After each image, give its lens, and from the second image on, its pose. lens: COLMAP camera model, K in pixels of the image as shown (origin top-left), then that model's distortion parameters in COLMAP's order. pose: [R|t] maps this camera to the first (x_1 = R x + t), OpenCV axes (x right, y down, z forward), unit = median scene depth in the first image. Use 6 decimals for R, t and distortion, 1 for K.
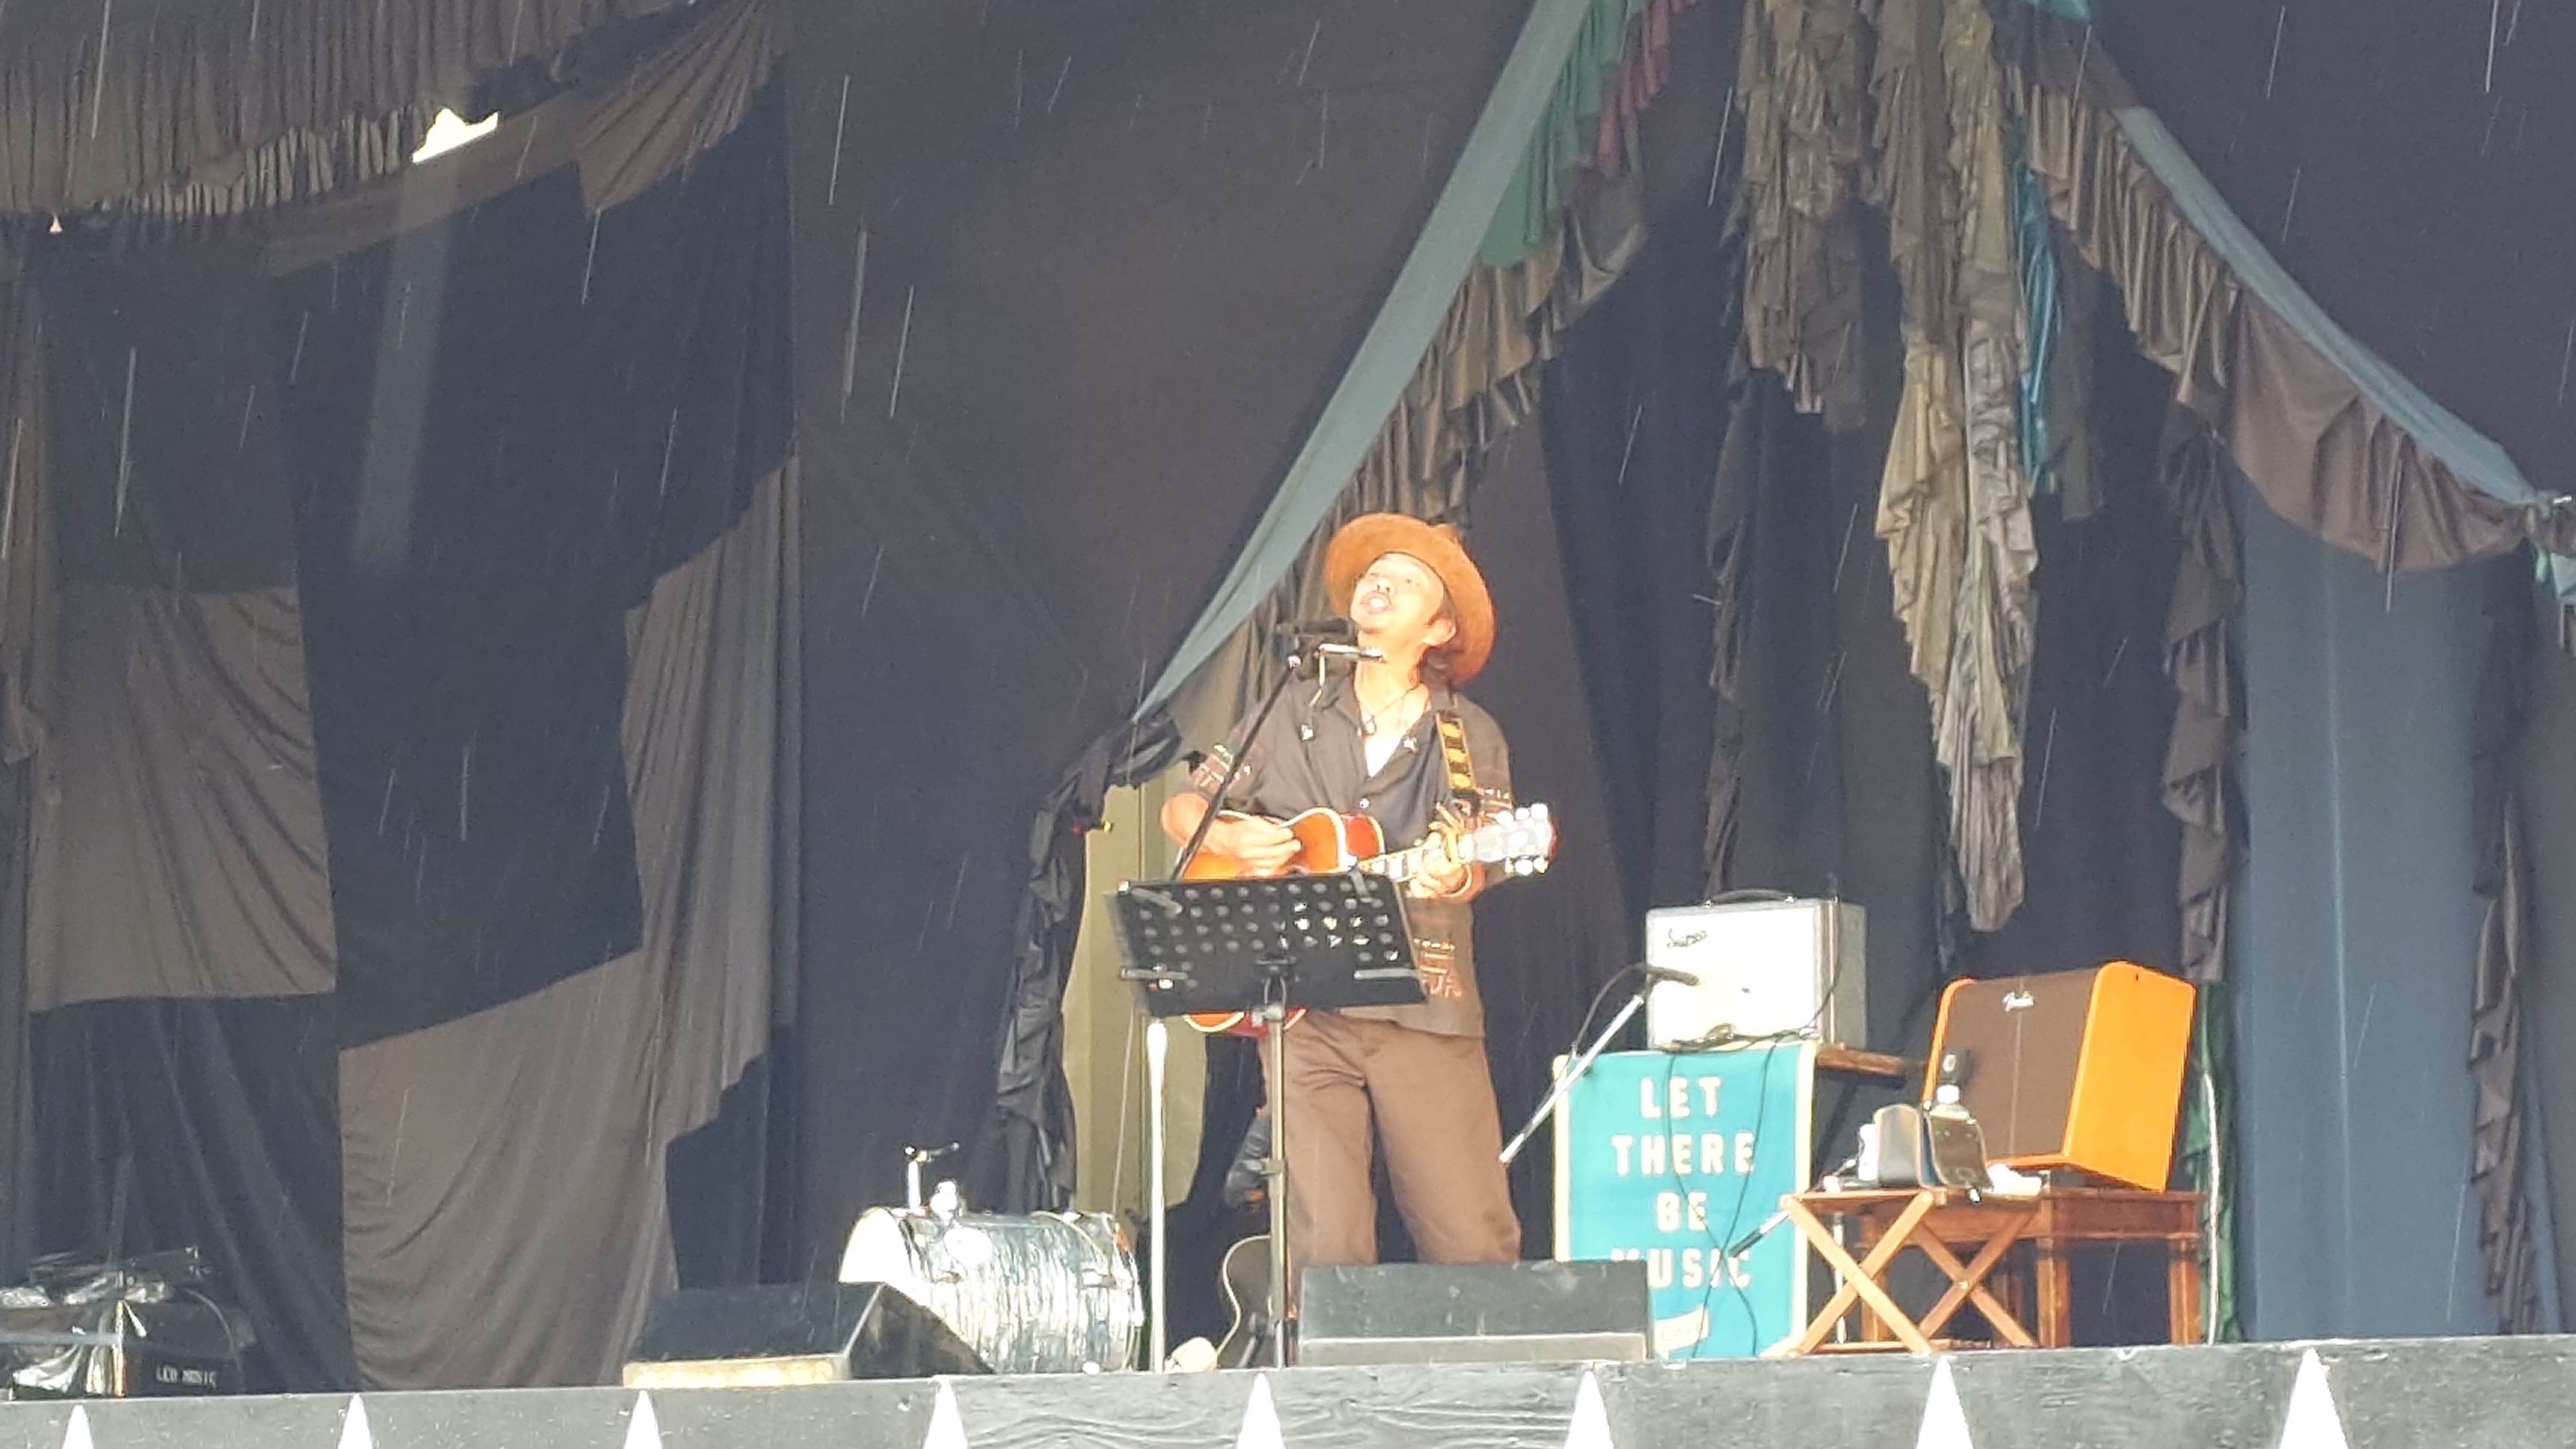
lens RADIAL K [[8320.5, 0, 1289.3], [0, 8320.5, 723.6], [0, 0, 1]] dist [0.016367, 0.000000]
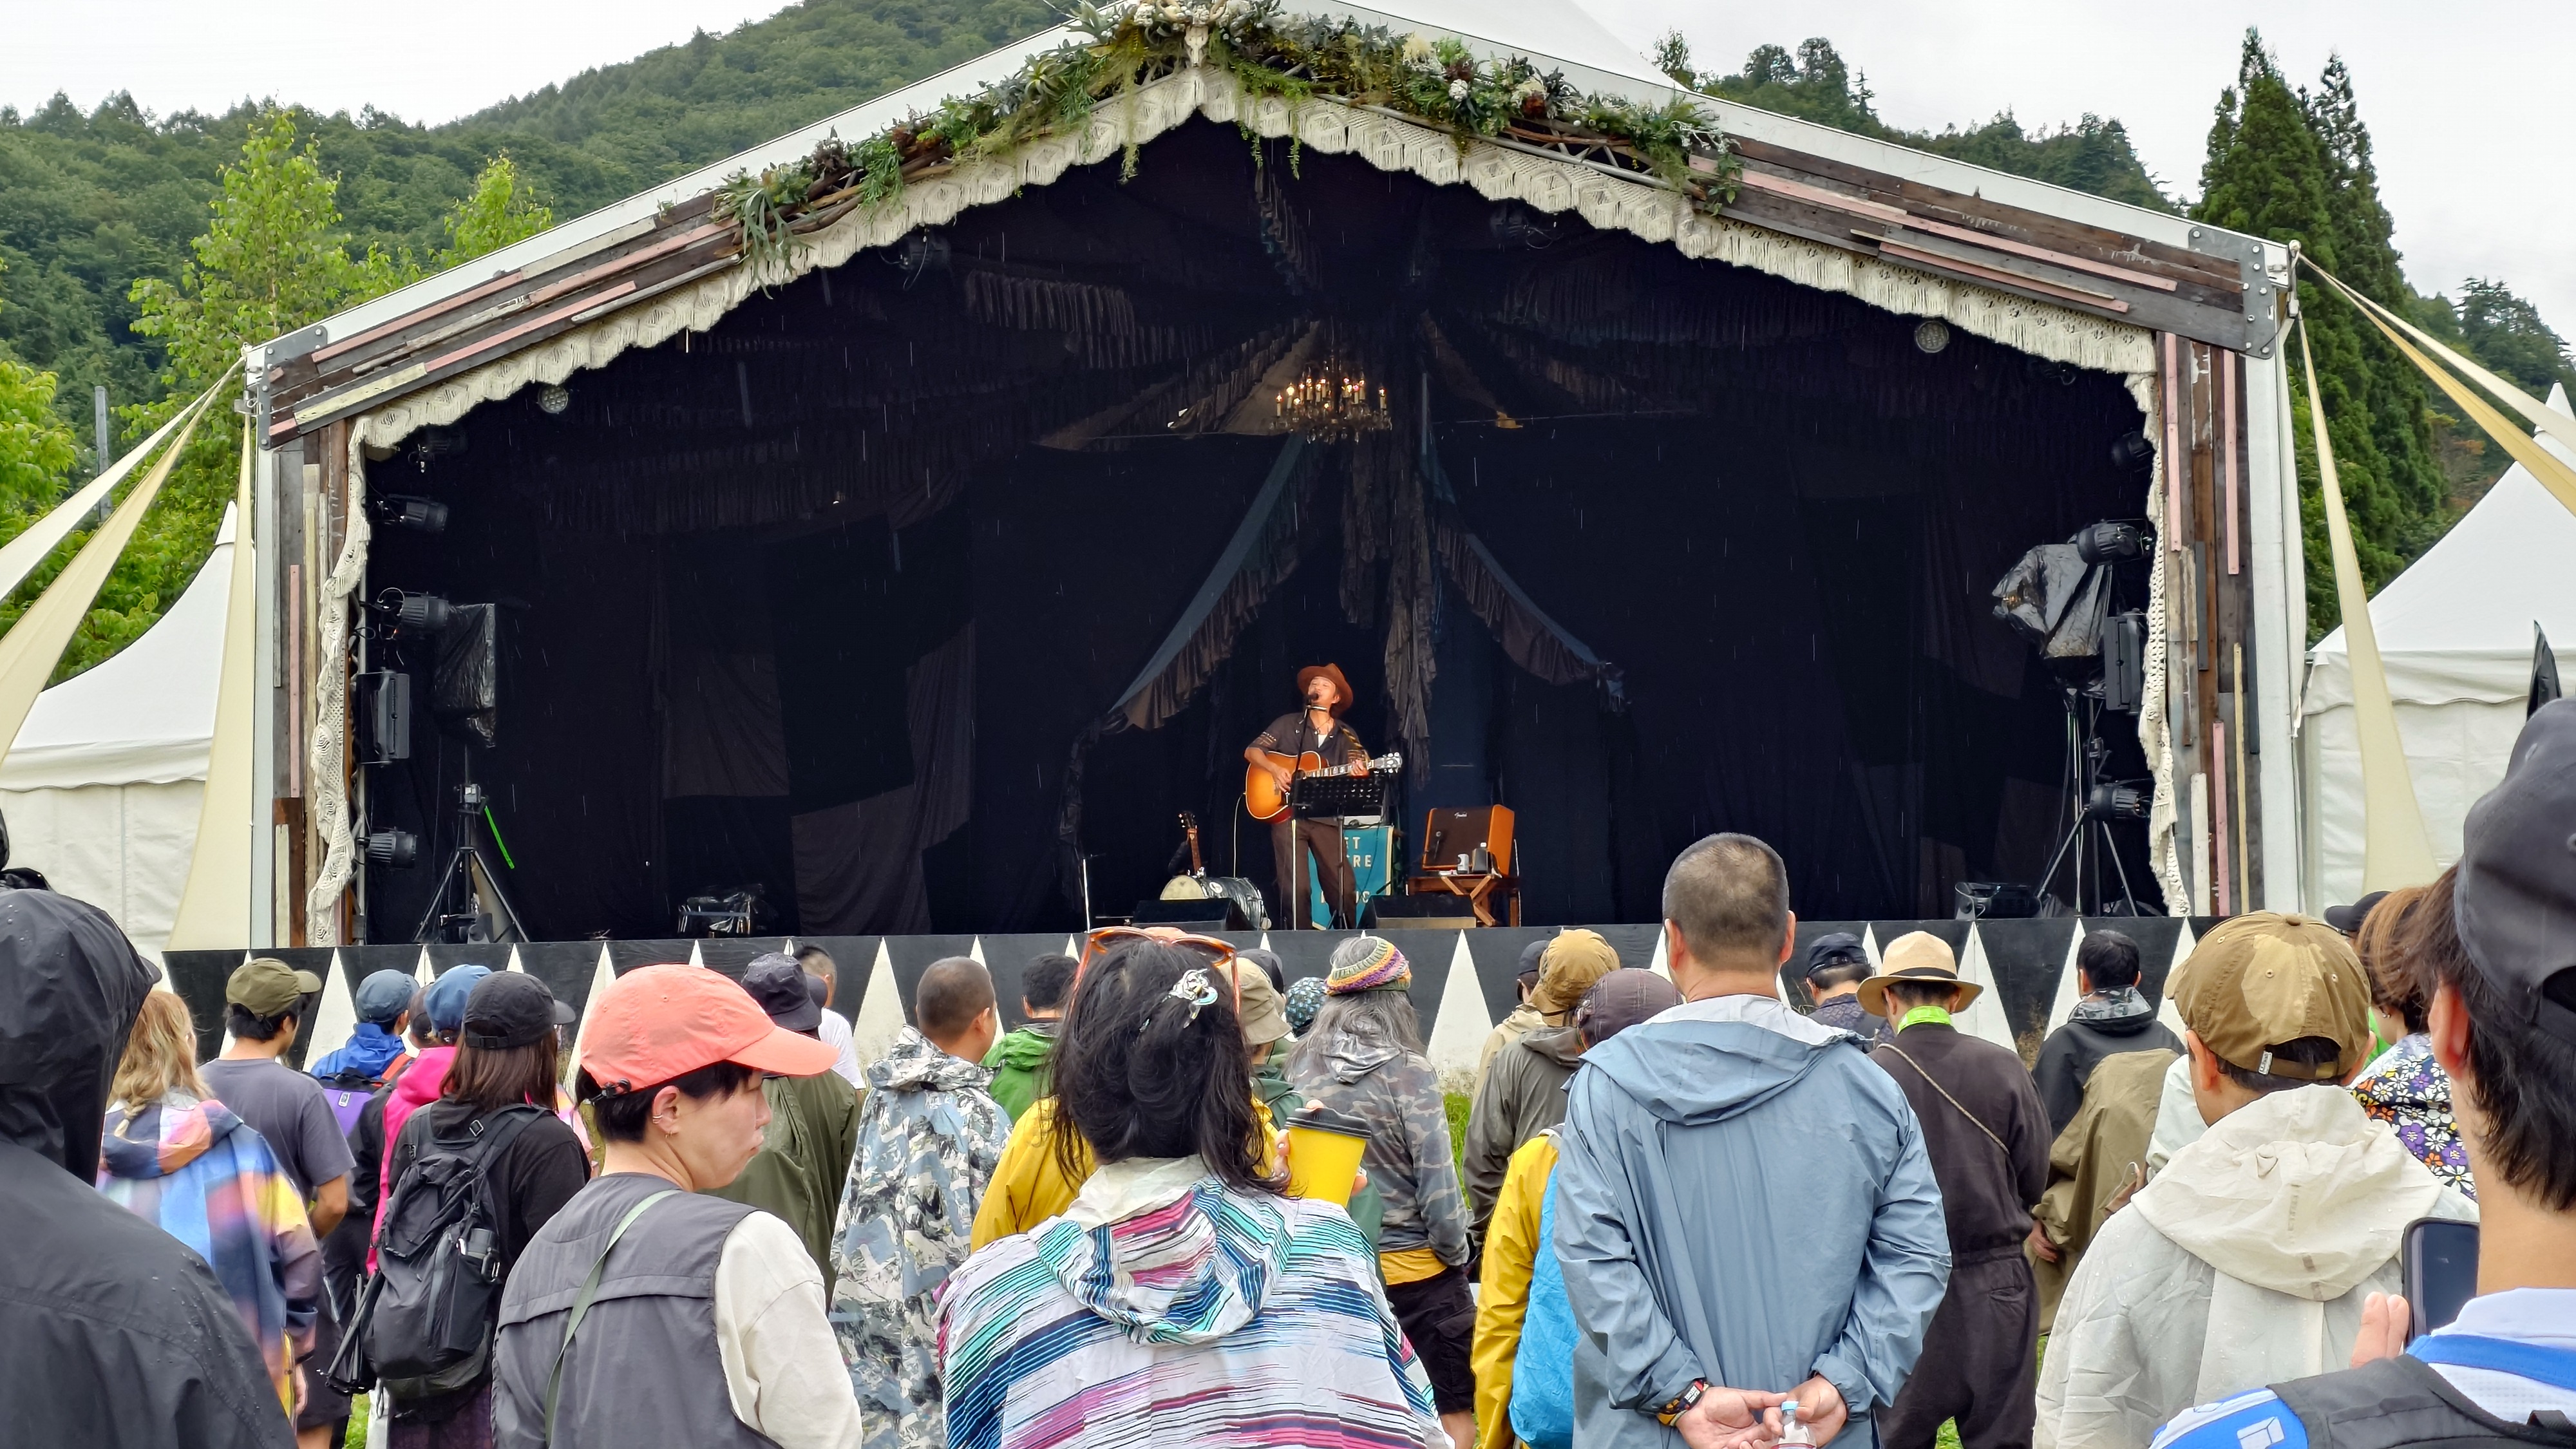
lens RADIAL K [[8320.5, 0, 1283.5], [0, 8320.5, 725.3], [0, 0, 1]] dist [0.016367, 0.000000]
pose [[0.933064, 0.022023, 0.359035, -1.095695], [-0.034550, 0.998996, 0.028510, -0.088177], [-0.358047, -0.039006, 0.932888, -1.925019]]
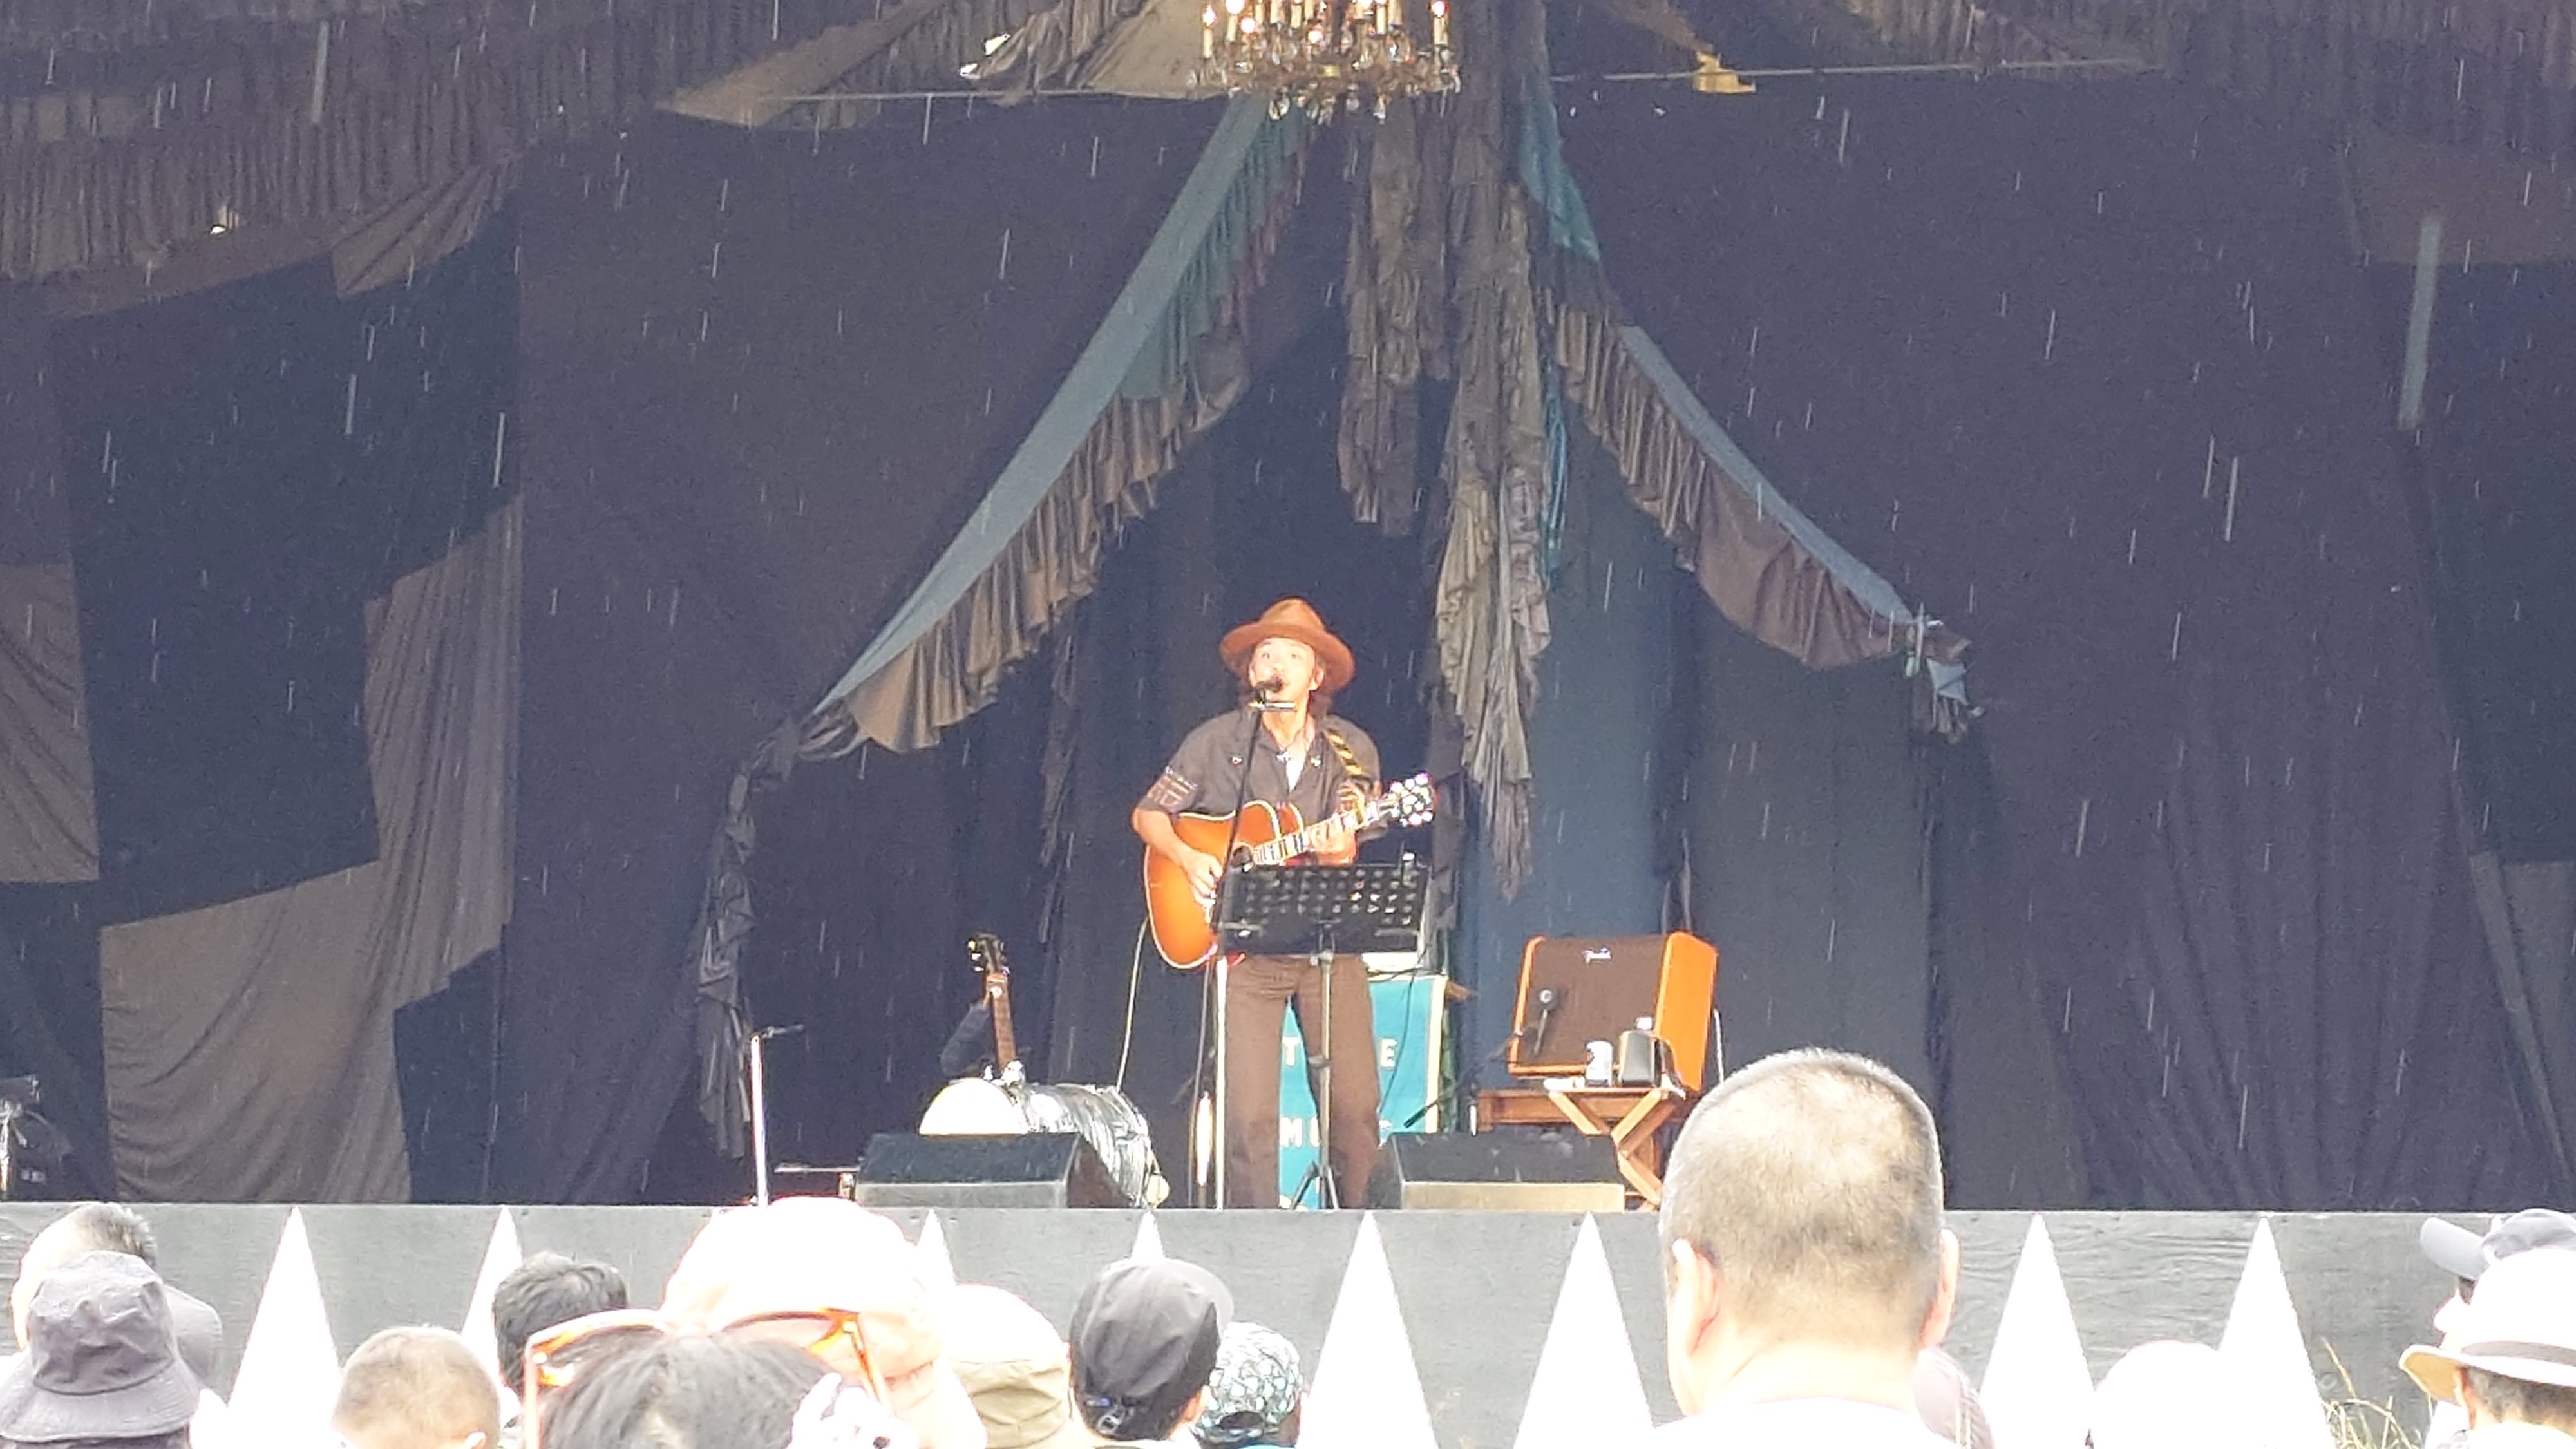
lens RADIAL K [[8320.5, 0, 1295.6], [0, 8320.5, 720.9], [0, 0, 1]] dist [0.016367, 0.000000]
pose [[0.933955, 0.046988, 0.354289, -0.449490], [-0.054239, 0.998472, 0.010557, -0.018421], [-0.353251, -0.029076, 0.935077, -0.308275]]
